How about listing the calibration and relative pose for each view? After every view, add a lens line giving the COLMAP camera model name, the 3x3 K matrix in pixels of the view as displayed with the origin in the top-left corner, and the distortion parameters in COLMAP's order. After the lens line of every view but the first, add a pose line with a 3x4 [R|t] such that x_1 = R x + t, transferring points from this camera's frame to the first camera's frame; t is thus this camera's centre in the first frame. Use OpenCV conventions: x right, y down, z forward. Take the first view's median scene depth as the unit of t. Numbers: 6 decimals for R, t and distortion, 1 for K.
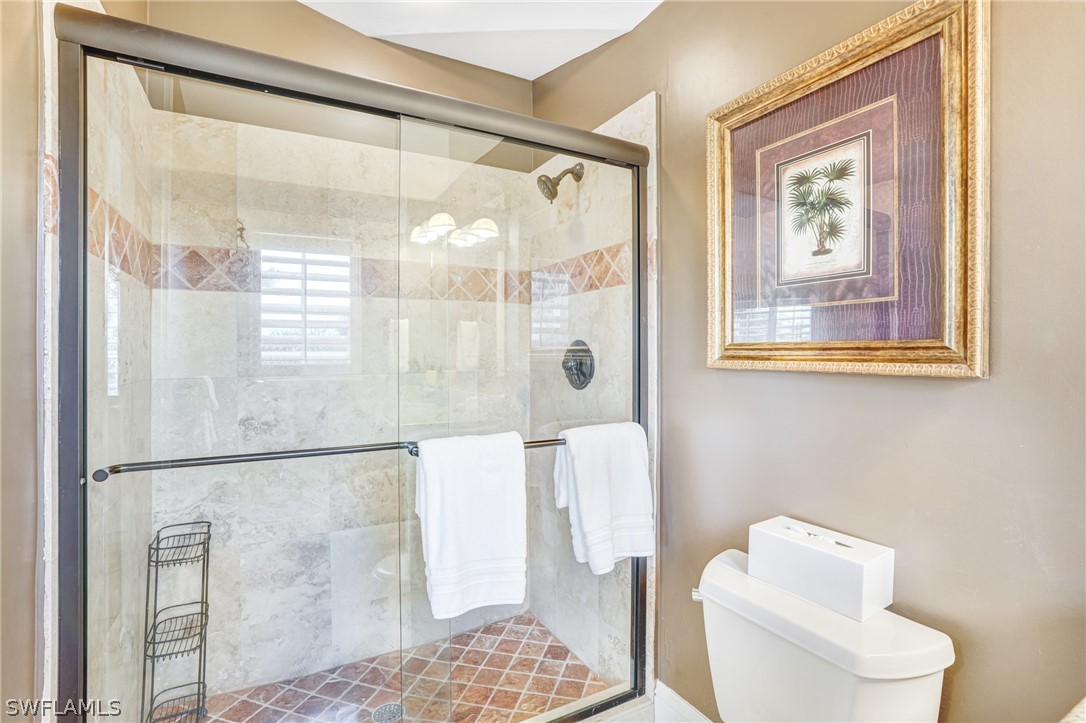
lens RADIAL K [[517.9, 0, 543.6], [0, 517.9, 357.4], [0, 0, 1]] dist [-0.060583, 0.022413]
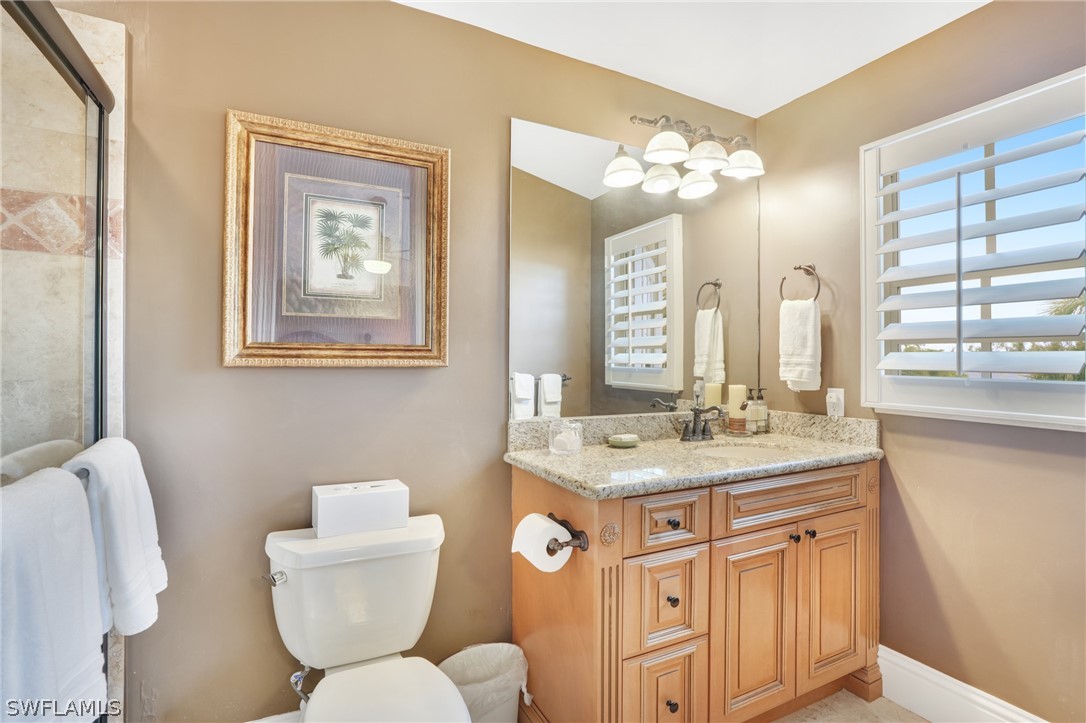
lens RADIAL K [[517.9, 0, 543.6], [0, 517.9, 357.4], [0, 0, 1]] dist [-0.060583, 0.022413]
pose [[0.033429, 0.003649, 0.999434, -0.758254], [0.000557, 0.999993, -0.003670, 0.009125], [-0.999441, 0.000680, 0.033427, 0.426646]]
